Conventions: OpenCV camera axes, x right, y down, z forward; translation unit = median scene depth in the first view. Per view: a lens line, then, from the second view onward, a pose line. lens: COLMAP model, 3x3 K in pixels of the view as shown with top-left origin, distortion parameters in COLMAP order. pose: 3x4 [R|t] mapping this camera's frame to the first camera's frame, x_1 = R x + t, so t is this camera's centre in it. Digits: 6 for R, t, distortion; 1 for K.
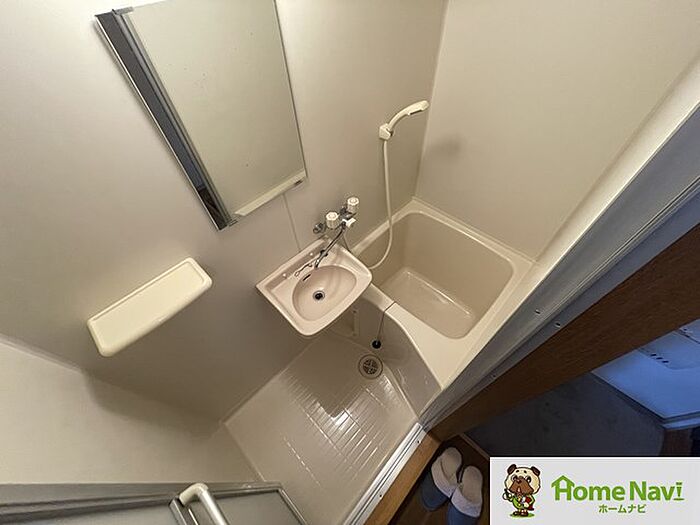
lens RADIAL K [[282.3, 0, 350.0], [0, 282.3, 262.5], [0, 0, 1]] dist [-0.000888, -0.000065]
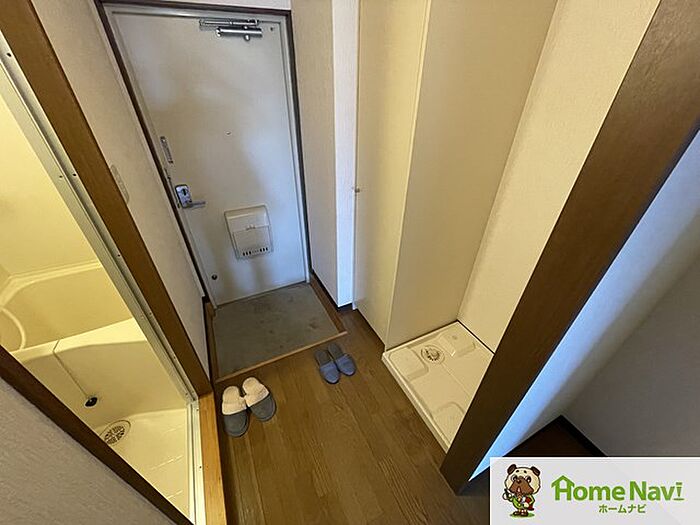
lens RADIAL K [[282.3, 0, 350.0], [0, 282.3, 262.5], [0, 0, 1]] dist [-0.000888, -0.000065]
pose [[0.342070, -0.504611, 0.792689, -0.115297], [0.731033, 0.672934, 0.112914, 0.480055], [-0.590405, 0.540858, 0.599078, -0.267608]]
